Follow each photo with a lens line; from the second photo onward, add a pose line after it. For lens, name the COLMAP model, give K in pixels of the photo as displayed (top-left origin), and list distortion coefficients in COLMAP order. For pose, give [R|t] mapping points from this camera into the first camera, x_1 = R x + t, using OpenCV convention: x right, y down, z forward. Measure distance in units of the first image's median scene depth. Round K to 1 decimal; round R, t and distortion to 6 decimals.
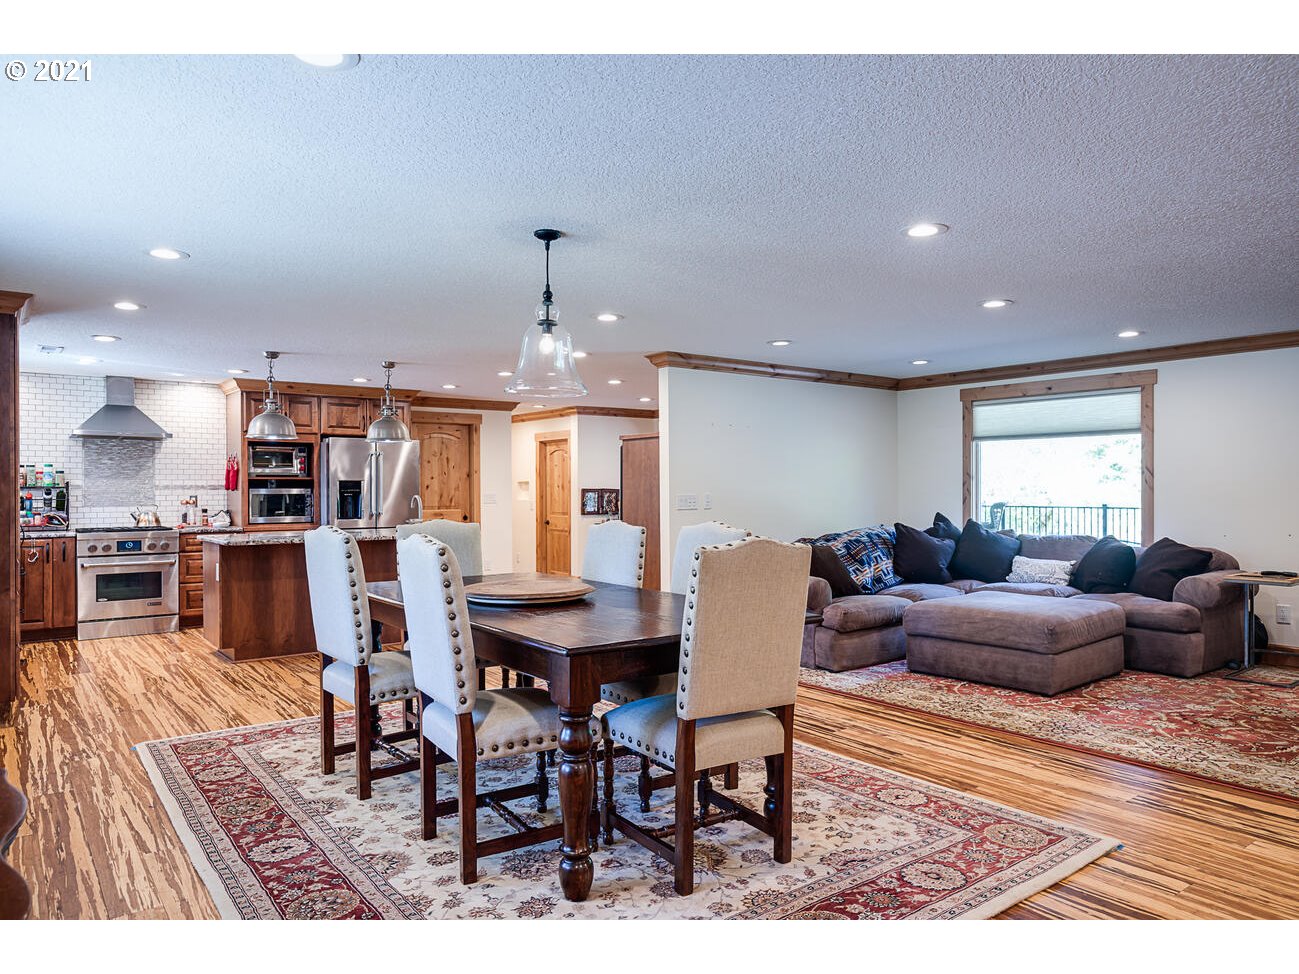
lens RADIAL K [[878.1, 0, 653.9], [0, 878.1, 492.3], [0, 0, 1]] dist [-0.001468, 0.007371]
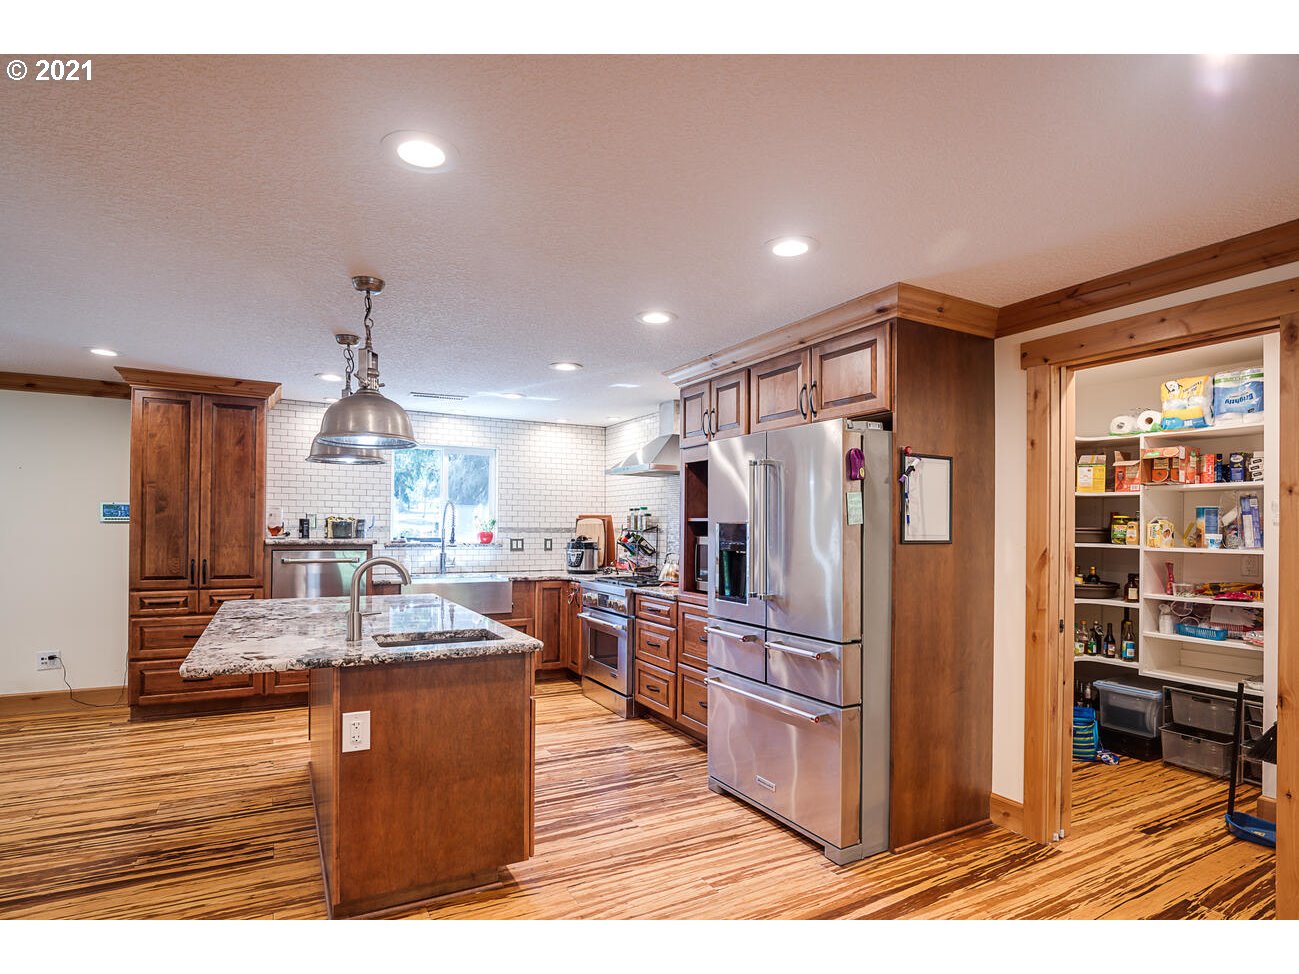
lens RADIAL K [[679.4, 0, 705.6], [0, 679.4, 521.0], [0, 0, 1]] dist [-0.031465, 0.004836]
pose [[-0.132410, -0.005712, -0.991179, 0.040397], [-0.012335, 0.999915, -0.004114, -0.012806], [0.991118, 0.011682, -0.132469, 1.053996]]
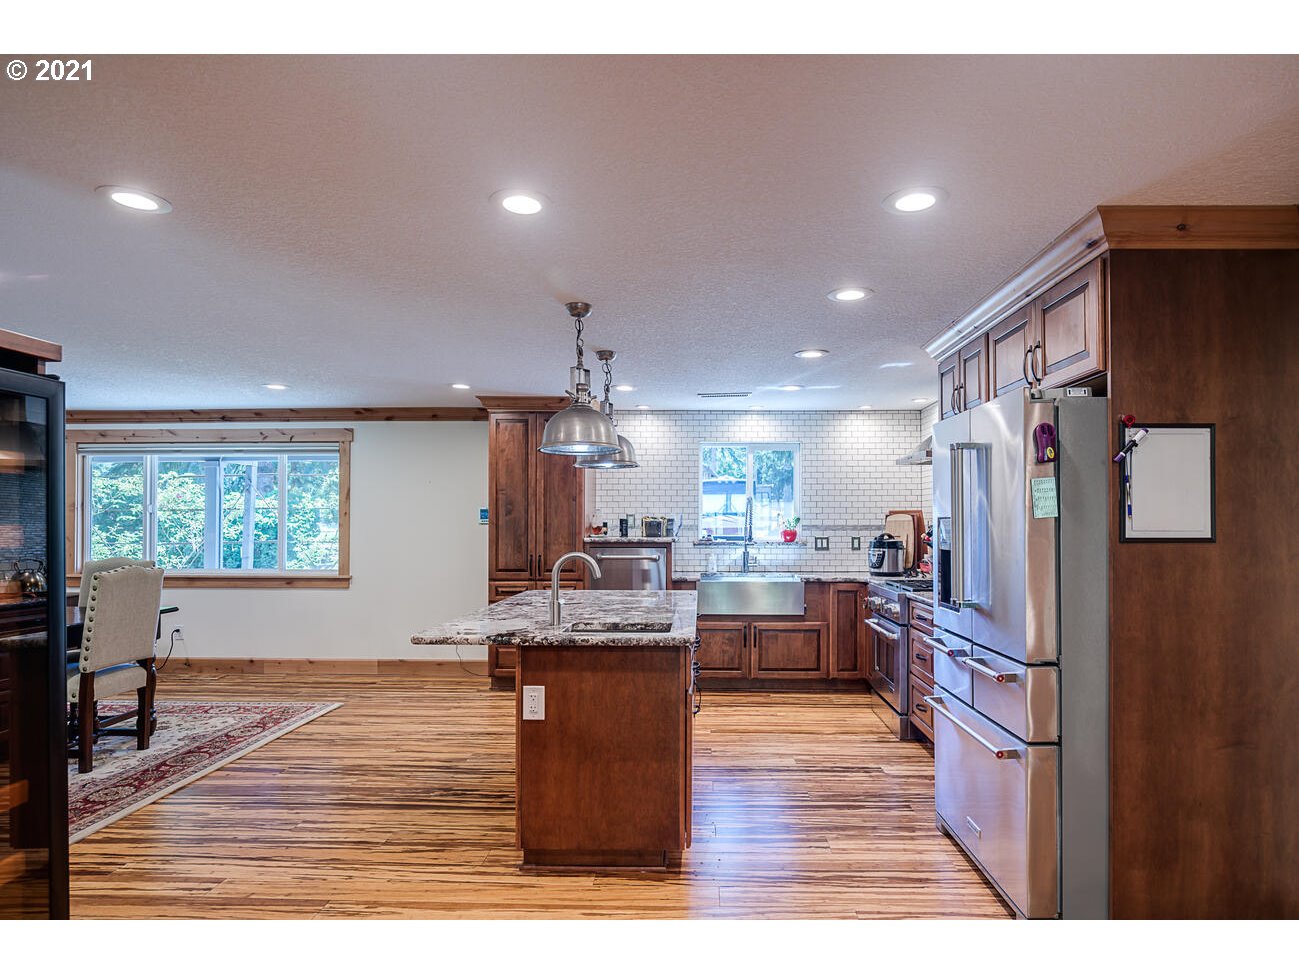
lens RADIAL K [[781.4, 0, 734.0], [0, 781.4, 510.7], [0, 0, 1]] dist [-0.022364, -0.001478]
pose [[-0.620080, -0.007475, -0.784503, 0.018576], [0.000342, 0.999952, -0.009799, -0.013278], [0.784538, -0.006345, -0.620048, 1.173361]]
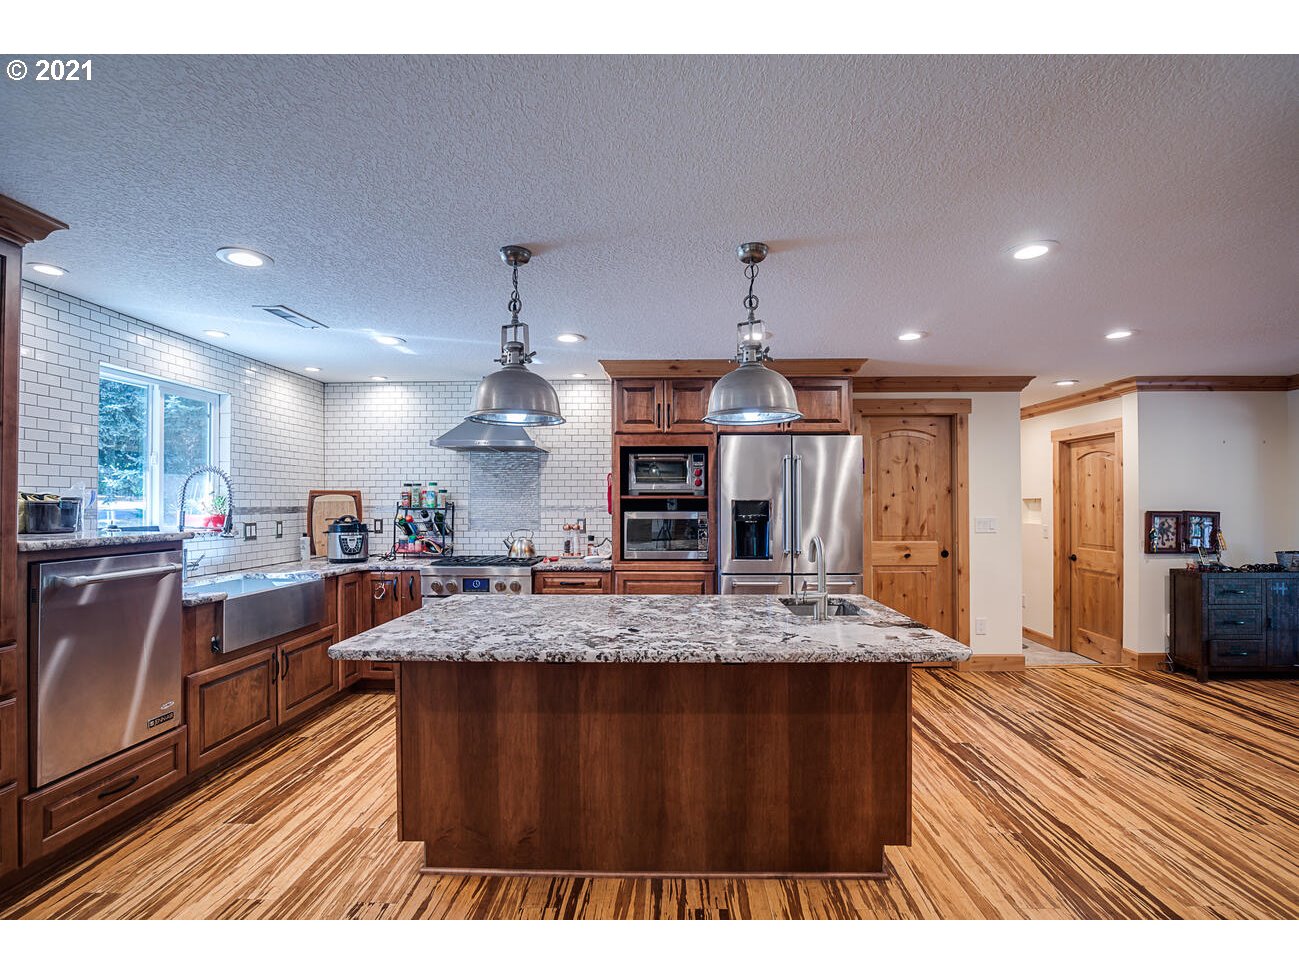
lens RADIAL K [[596.1, 0, 654.7], [0, 596.1, 496.0], [0, 0, 1]] dist [-0.038873, 0.005102]
pose [[0.777965, -0.003810, -0.628295, -0.123994], [-0.003865, 0.999934, -0.010850, -0.011564], [0.628295, 0.010869, 0.777899, 0.610198]]
